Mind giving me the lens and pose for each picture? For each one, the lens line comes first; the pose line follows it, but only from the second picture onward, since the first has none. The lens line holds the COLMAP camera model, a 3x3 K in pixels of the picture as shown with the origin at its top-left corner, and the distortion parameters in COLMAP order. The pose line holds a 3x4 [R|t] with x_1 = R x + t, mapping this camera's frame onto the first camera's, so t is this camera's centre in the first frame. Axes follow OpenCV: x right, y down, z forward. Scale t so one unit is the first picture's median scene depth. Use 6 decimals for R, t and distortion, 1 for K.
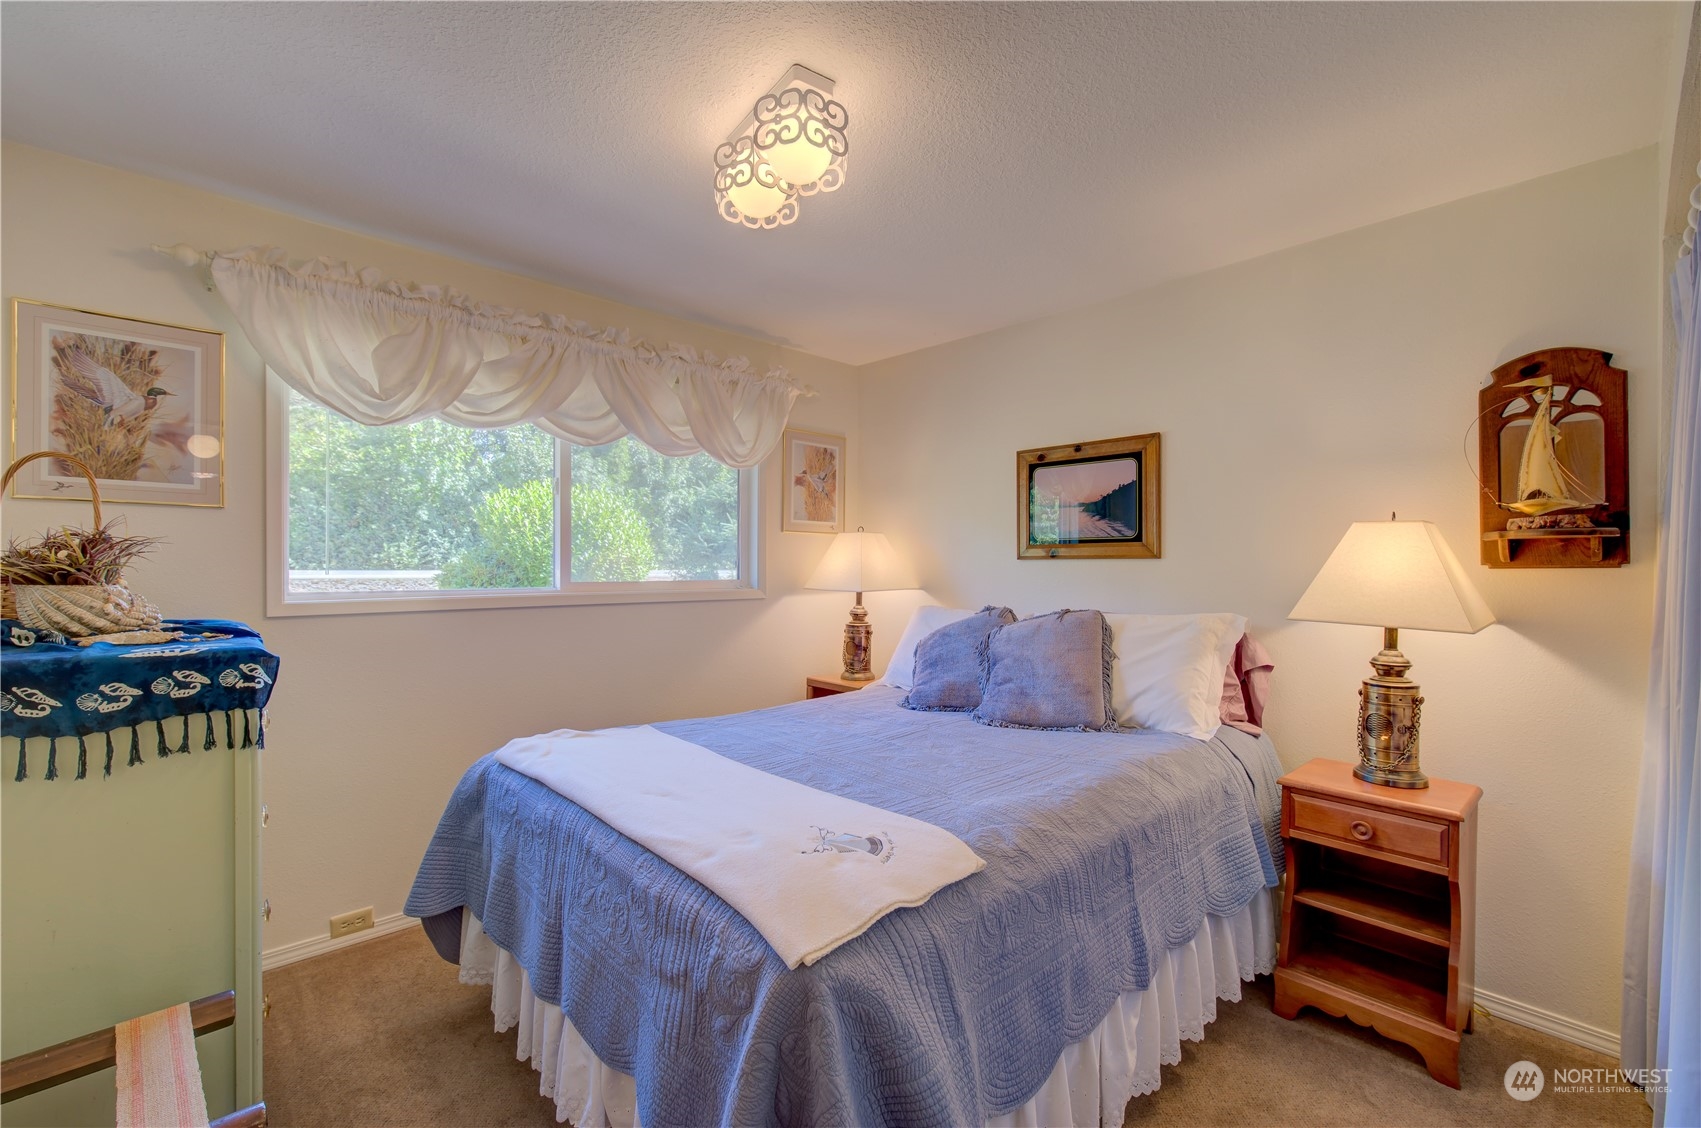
lens RADIAL K [[701.4, 0, 855.9], [0, 701.4, 579.7], [0, 0, 1]] dist [-0.001264, -0.000074]
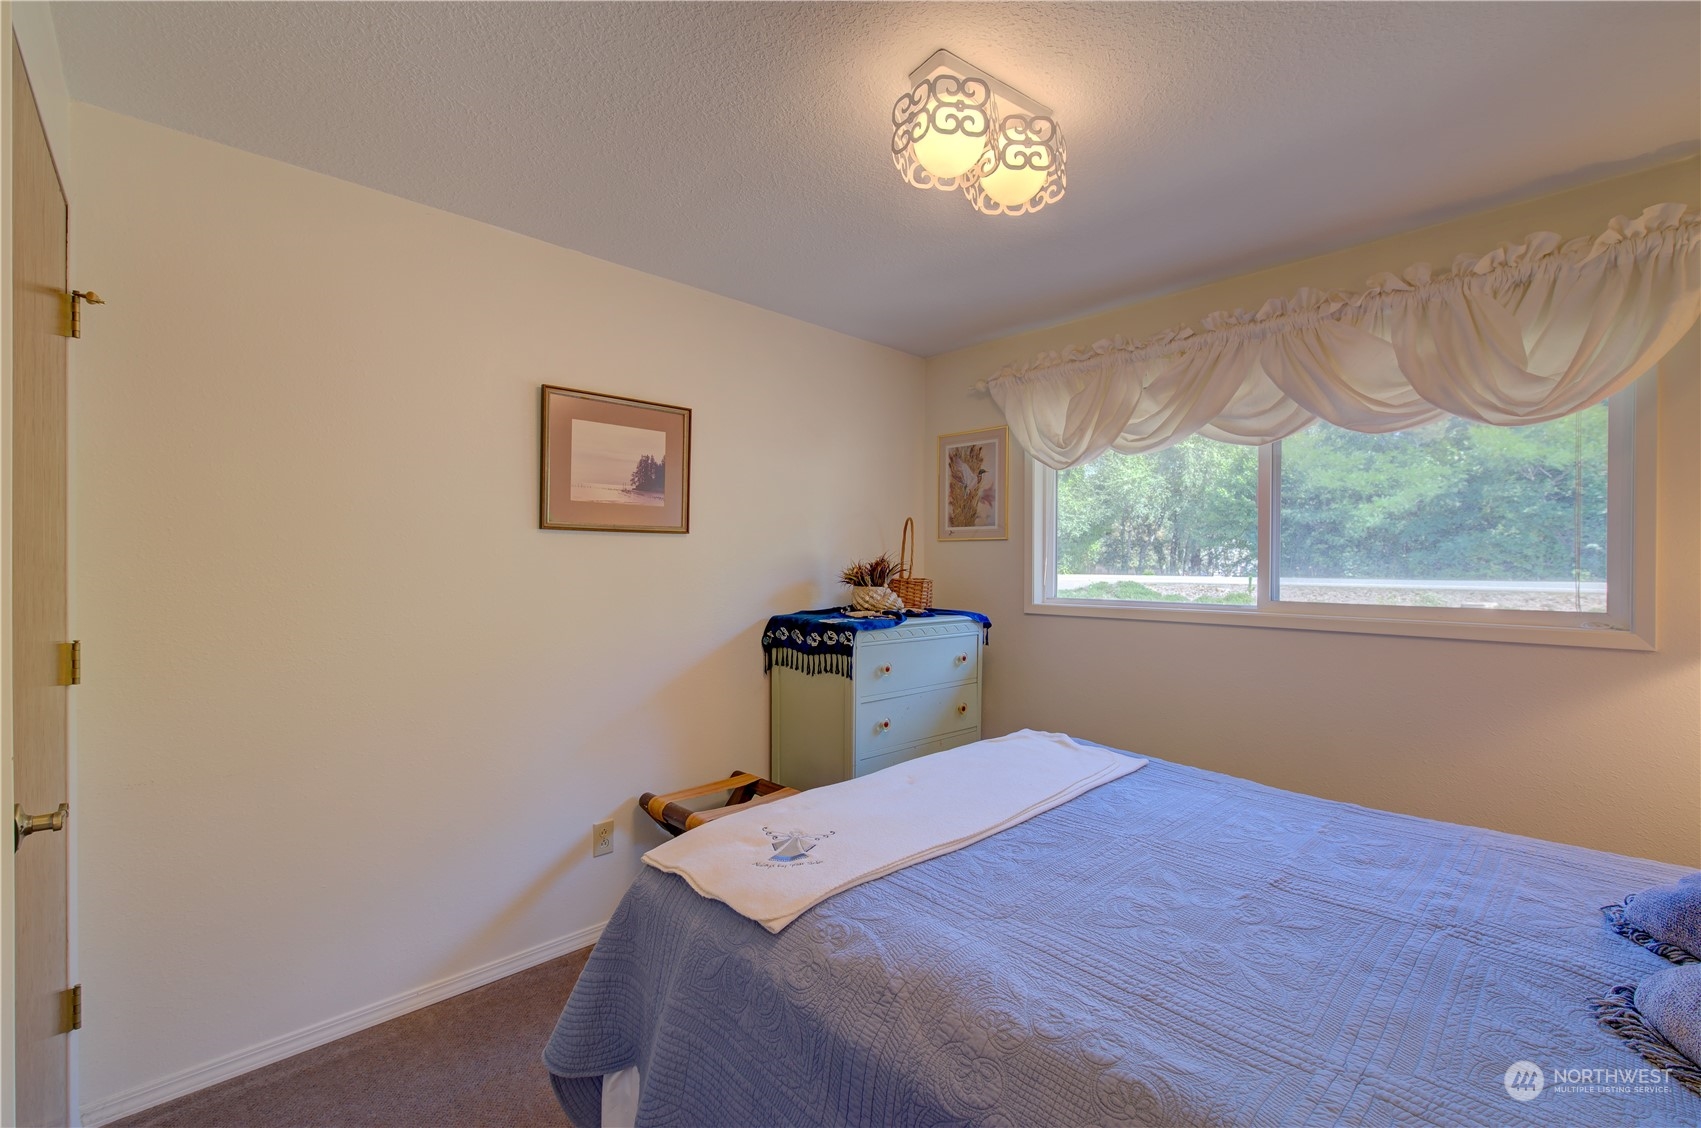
lens RADIAL K [[720.1, 0, 856.4], [0, 720.1, 565.7], [0, 0, 1]] dist [-0.001098, 0.000095]
pose [[0.013751, -0.001133, -0.999905, 0.722544], [-0.030006, 0.999549, -0.001545, -0.035559], [0.999455, 0.030025, 0.013710, 0.709996]]
